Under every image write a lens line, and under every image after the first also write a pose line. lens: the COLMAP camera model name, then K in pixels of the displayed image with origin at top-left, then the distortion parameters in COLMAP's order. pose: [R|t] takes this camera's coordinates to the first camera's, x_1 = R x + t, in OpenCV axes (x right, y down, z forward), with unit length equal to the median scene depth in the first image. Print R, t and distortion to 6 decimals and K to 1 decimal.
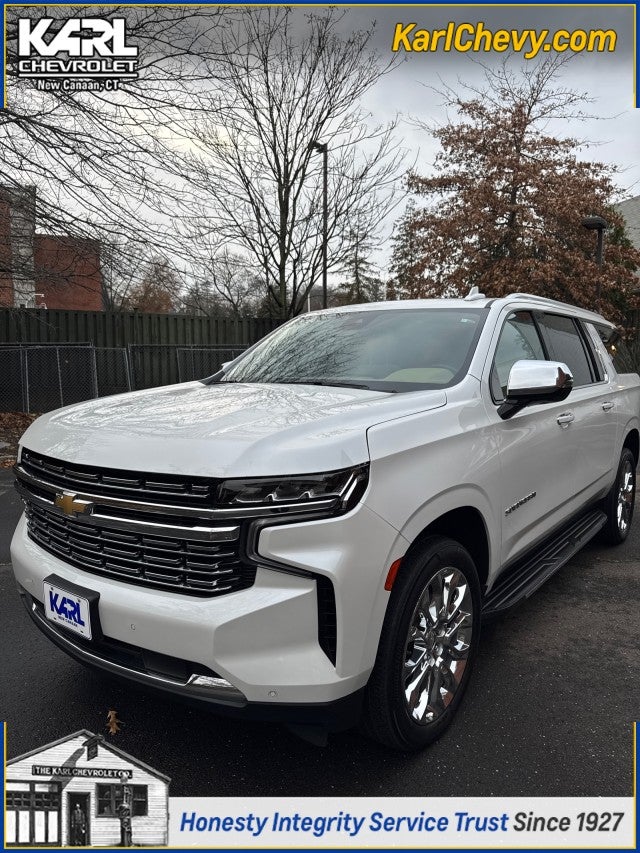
lens RADIAL K [[624.6, 0, 320.0], [0, 624.6, 426.5], [0, 0, 1]] dist [-0.004620, -0.004003]
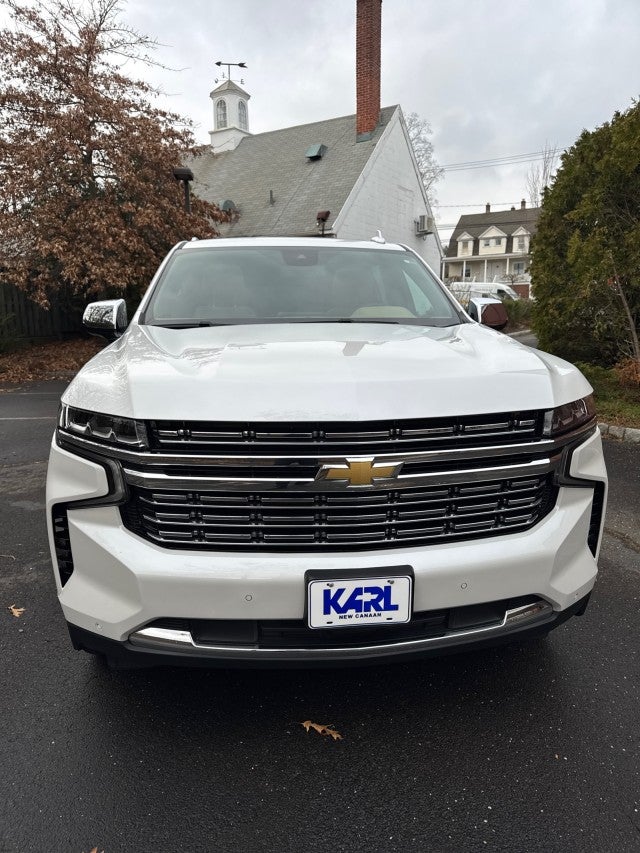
lens RADIAL K [[629.6, 0, 320.0], [0, 629.6, 426.5], [0, 0, 1]] dist [0.006262, 0.003262]
pose [[0.714167, -0.132905, 0.687242, -0.942865], [0.081531, 0.990921, 0.106908, -0.022877], [-0.695211, -0.020318, 0.718519, 0.439093]]
